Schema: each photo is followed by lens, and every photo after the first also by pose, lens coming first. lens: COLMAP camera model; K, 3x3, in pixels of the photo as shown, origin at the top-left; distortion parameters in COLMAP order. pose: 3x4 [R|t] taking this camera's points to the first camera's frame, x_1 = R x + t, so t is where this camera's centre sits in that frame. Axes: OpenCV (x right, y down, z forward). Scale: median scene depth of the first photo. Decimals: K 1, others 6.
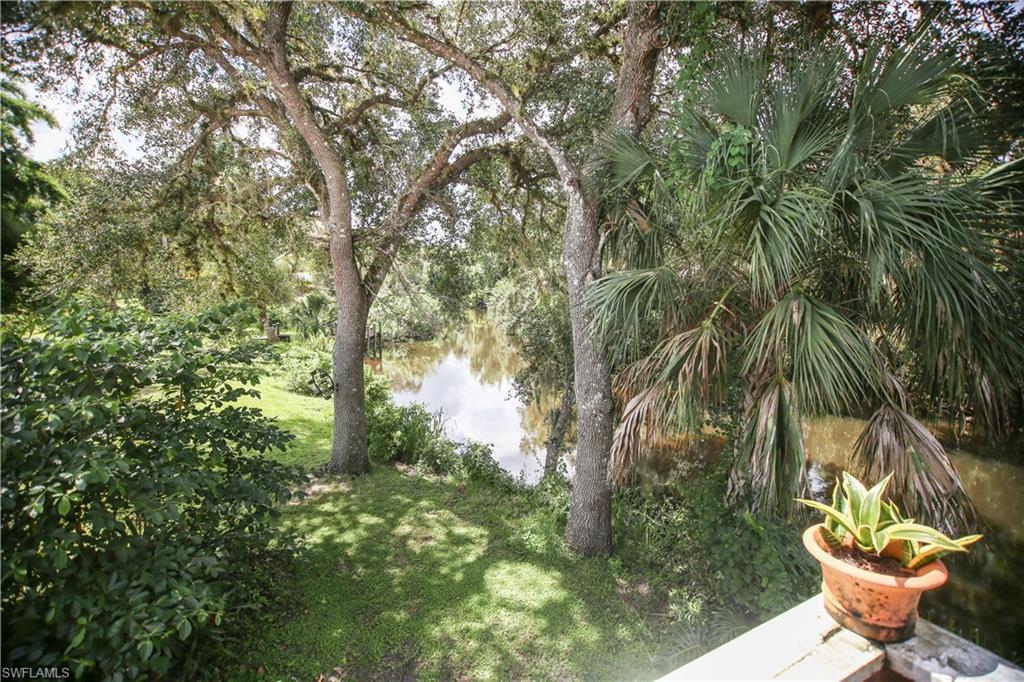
lens RADIAL K [[494.9, 0, 511.6], [0, 494.9, 339.1], [0, 0, 1]] dist [0.000986, -0.000016]
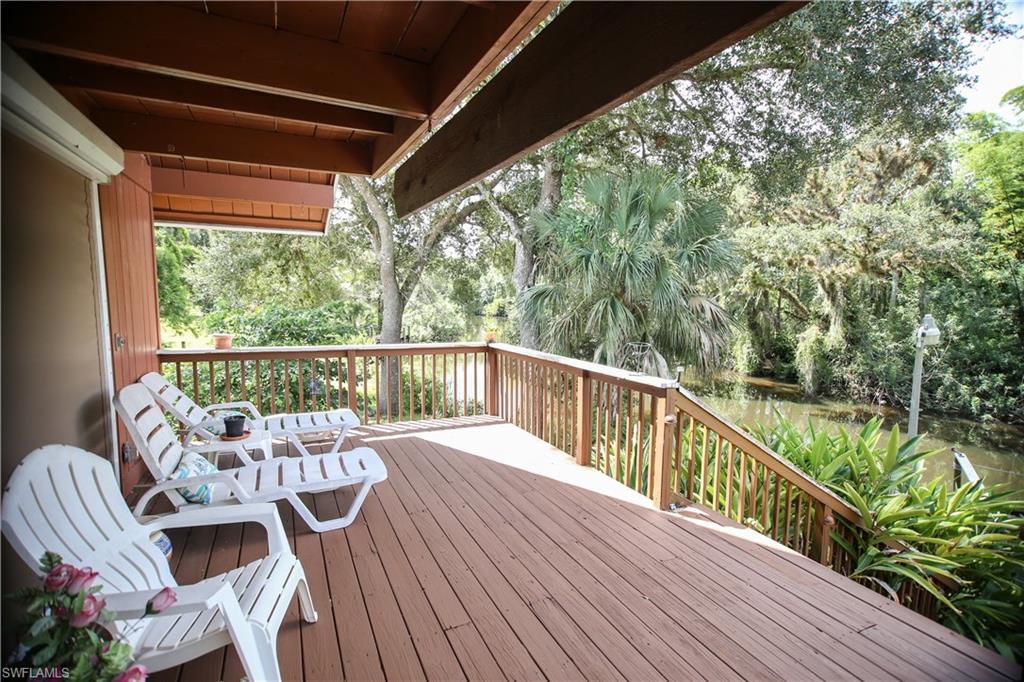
lens RADIAL K [[494.9, 0, 512.6], [0, 494.9, 342.3], [0, 0, 1]] dist [0.000986, -0.000016]
pose [[0.998689, 0.006044, -0.050822, 0.104545], [-0.006708, 0.999894, -0.012906, 0.050465], [0.050739, 0.013230, 0.998624, -0.423950]]
